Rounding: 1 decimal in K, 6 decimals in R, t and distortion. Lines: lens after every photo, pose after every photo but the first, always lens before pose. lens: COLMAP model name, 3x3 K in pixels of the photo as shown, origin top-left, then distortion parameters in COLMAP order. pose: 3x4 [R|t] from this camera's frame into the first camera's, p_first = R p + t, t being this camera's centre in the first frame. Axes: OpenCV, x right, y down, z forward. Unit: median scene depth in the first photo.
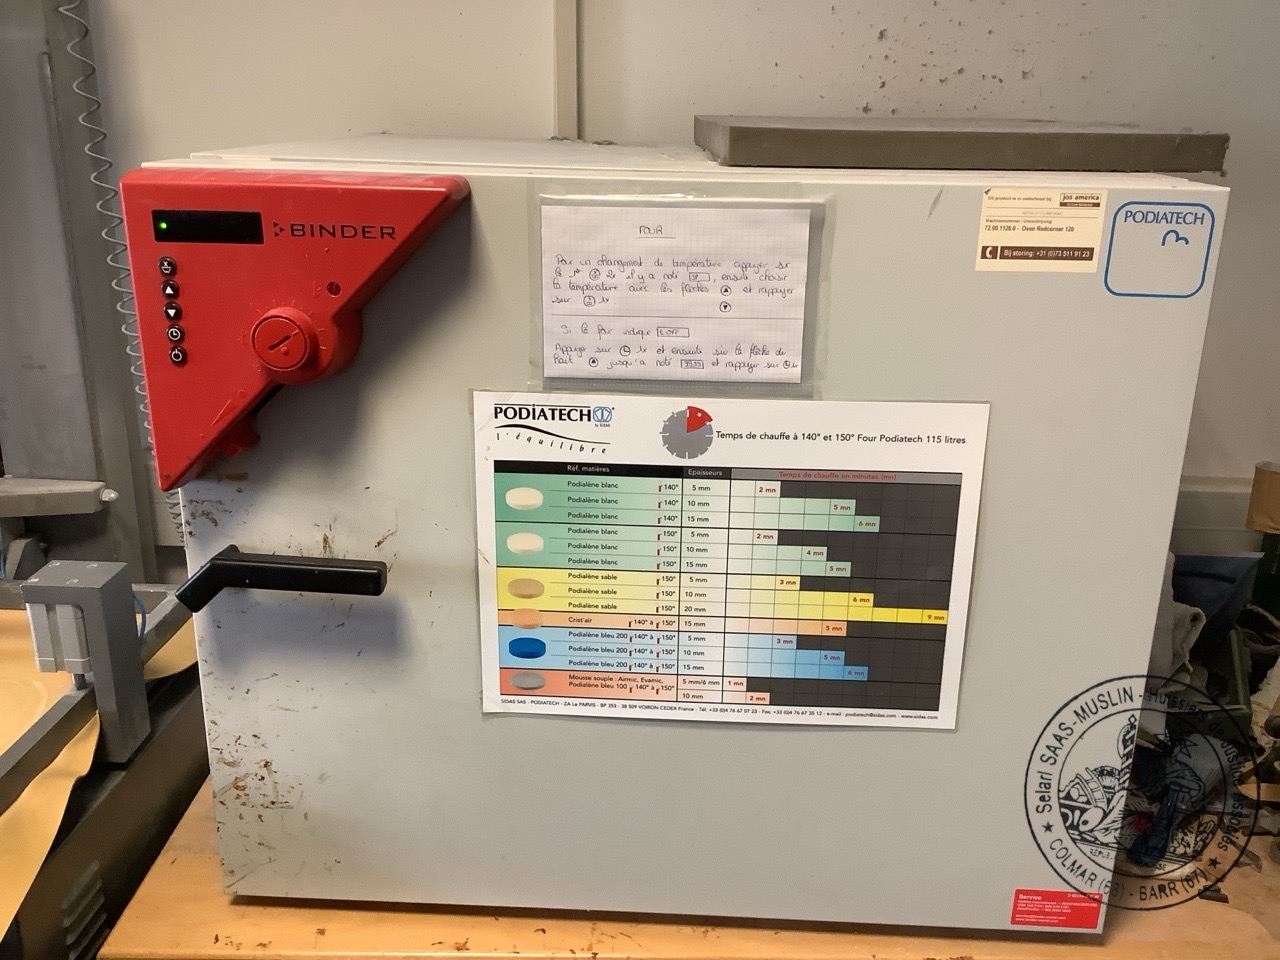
lens RADIAL K [[1147.2, 0, 637.3], [0, 1147.2, 489.3], [0, 0, 1]] dist [0.138665, -0.257482]
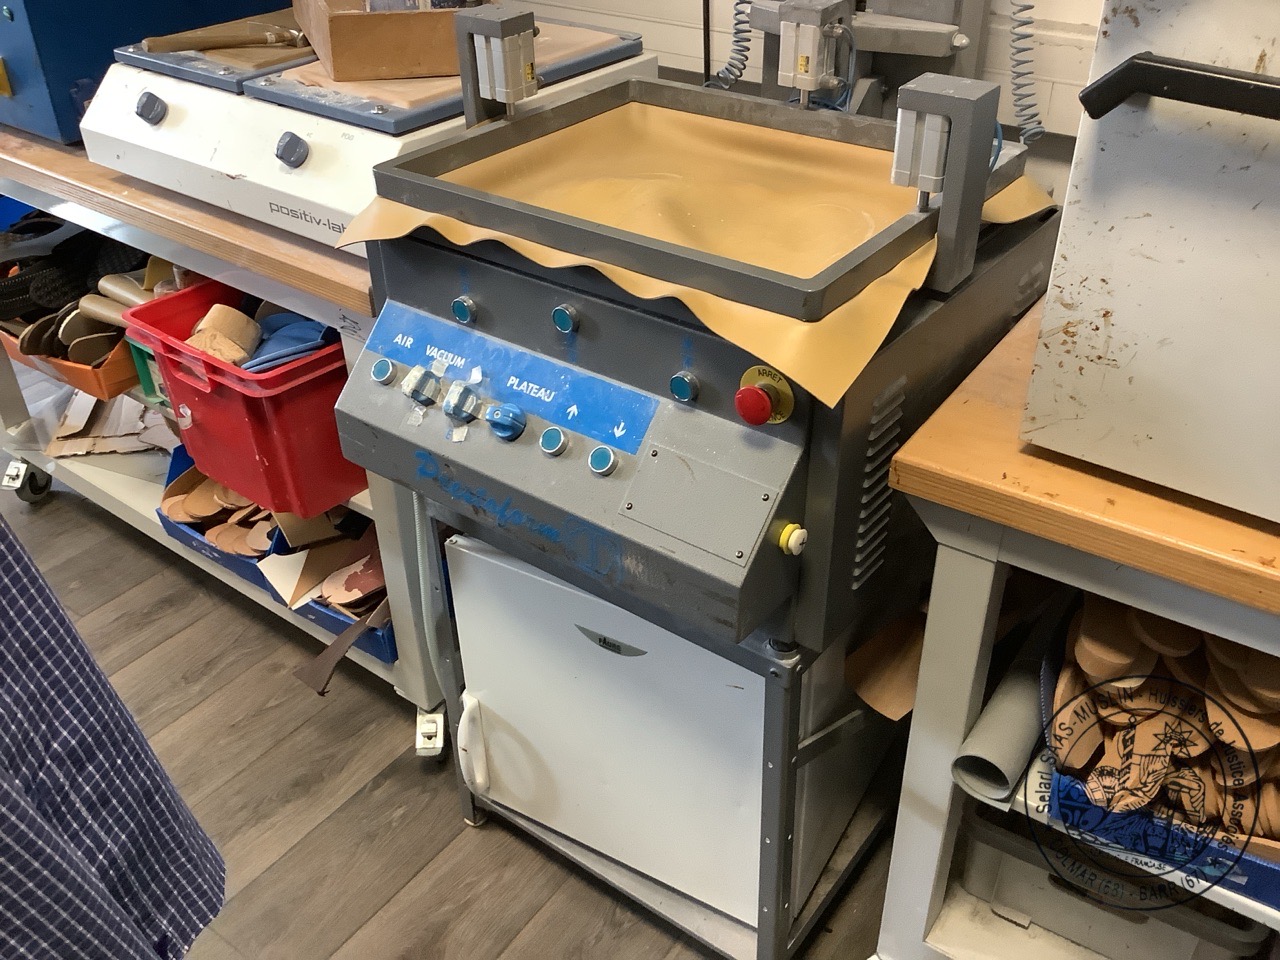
lens RADIAL K [[1147.2, 0, 637.3], [0, 1147.2, 489.3], [0, 0, 1]] dist [0.138665, -0.257482]
pose [[0.821691, 0.289616, -0.490864, -0.123904], [-0.150225, 0.940866, 0.303651, 0.137148], [0.549779, -0.175767, 0.816608, 0.001181]]
